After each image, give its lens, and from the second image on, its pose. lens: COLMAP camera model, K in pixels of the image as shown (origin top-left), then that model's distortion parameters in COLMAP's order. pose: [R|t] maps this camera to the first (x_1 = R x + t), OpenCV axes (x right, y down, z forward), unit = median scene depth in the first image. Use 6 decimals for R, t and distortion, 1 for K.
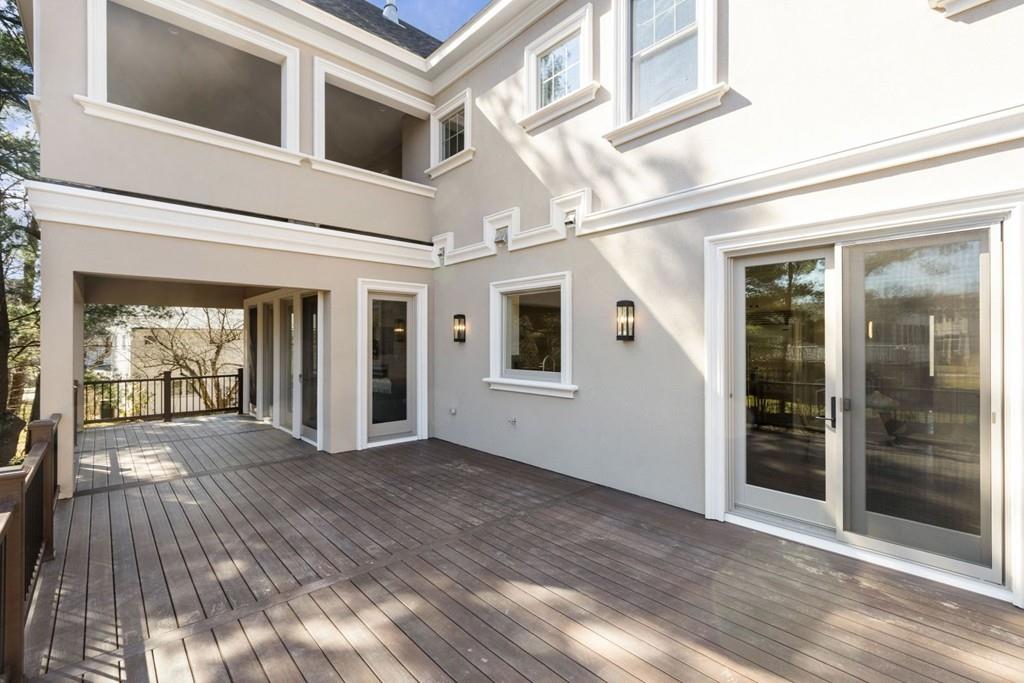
lens RADIAL K [[460.3, 0, 513.3], [0, 460.3, 340.2], [0, 0, 1]] dist [-0.007103, 0.001014]
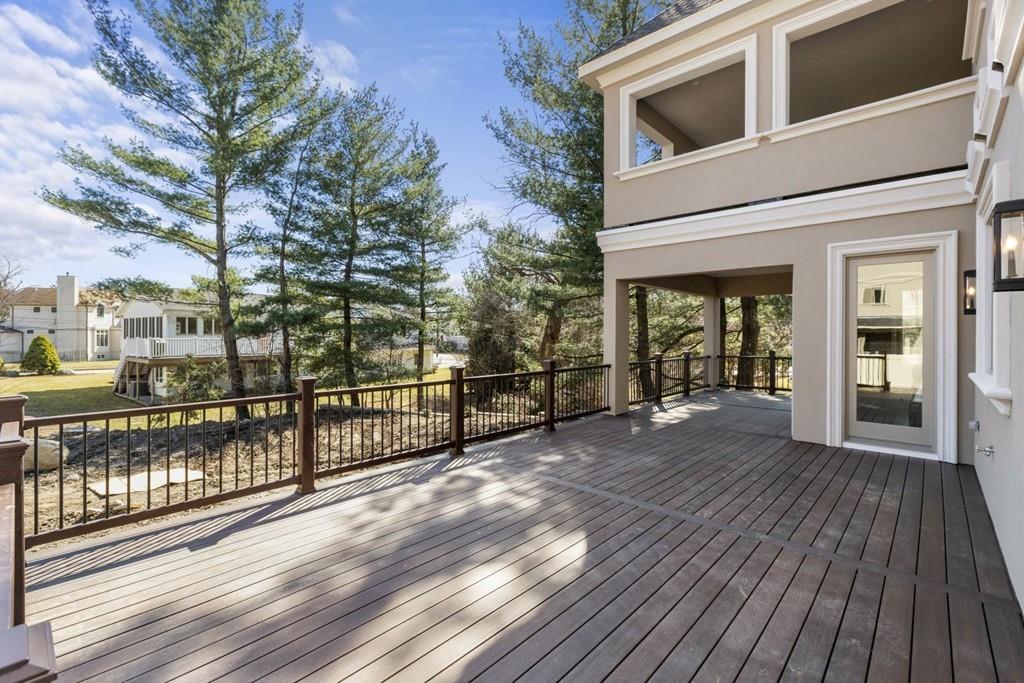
lens RADIAL K [[460.3, 0, 509.5], [0, 460.3, 334.3], [0, 0, 1]] dist [-0.007103, 0.001014]
pose [[0.075817, 0.000552, -0.997122, 0.629538], [-0.000120, 1.000000, 0.000544, 0.043180], [0.997122, 0.000078, 0.075817, 0.466233]]
